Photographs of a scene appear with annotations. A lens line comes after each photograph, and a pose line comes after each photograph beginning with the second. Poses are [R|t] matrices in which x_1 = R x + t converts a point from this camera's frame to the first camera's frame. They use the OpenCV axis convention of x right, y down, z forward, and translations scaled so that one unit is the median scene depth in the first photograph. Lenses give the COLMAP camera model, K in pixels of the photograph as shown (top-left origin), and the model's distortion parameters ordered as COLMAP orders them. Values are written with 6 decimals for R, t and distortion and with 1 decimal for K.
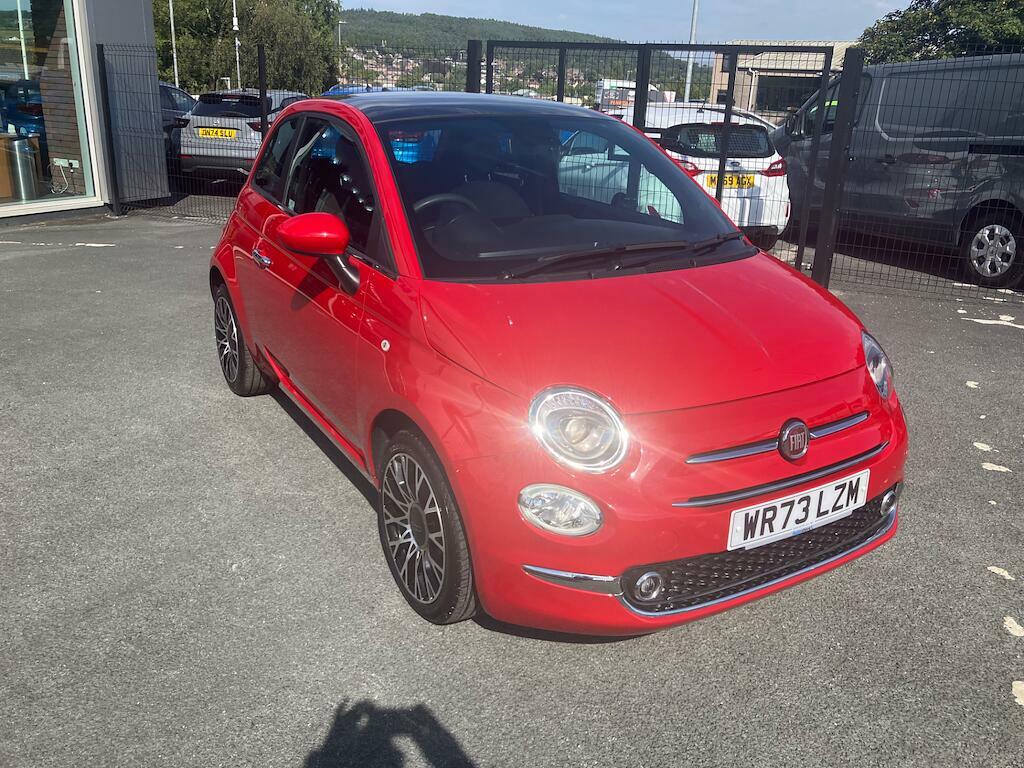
lens RADIAL K [[850.4, 0, 512.0], [0, 850.4, 384.0], [0, 0, 1]] dist [0.001803, 0.002749]
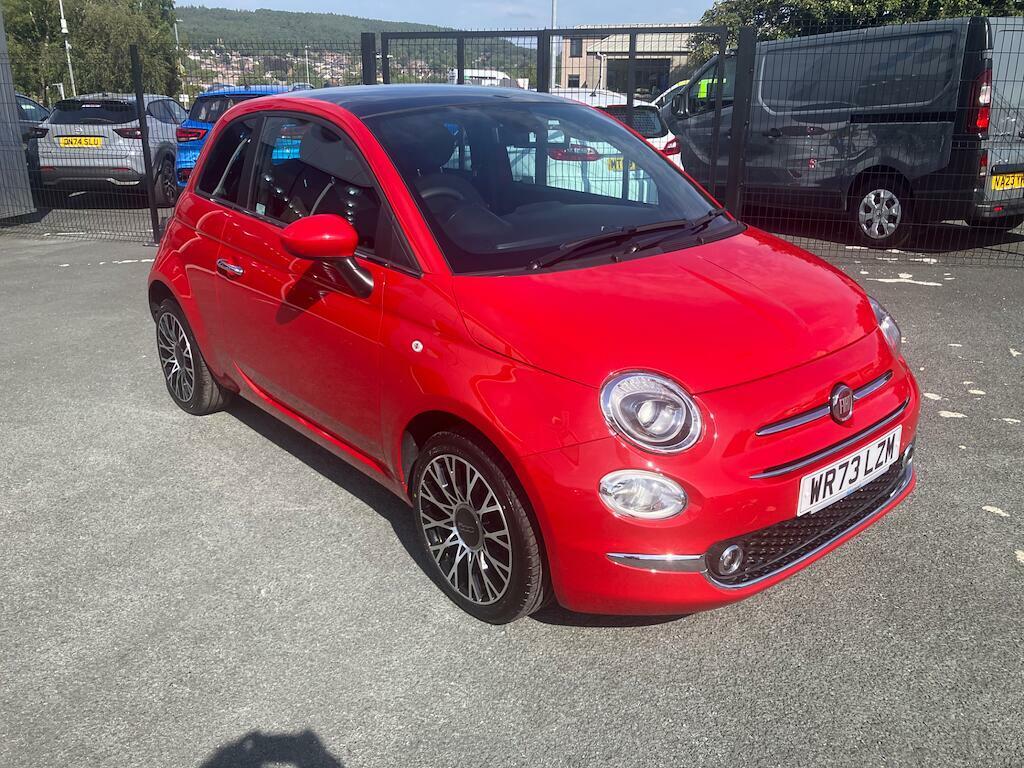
lens RADIAL K [[850.9, 0, 493.8], [0, 850.9, 383.4], [0, 0, 1]] dist [0.008653, -0.005550]
pose [[0.987569, -0.089183, 0.129433, -0.151234], [0.088130, 0.996013, 0.013854, -0.006940], [-0.130152, -0.002274, 0.991491, 0.019593]]
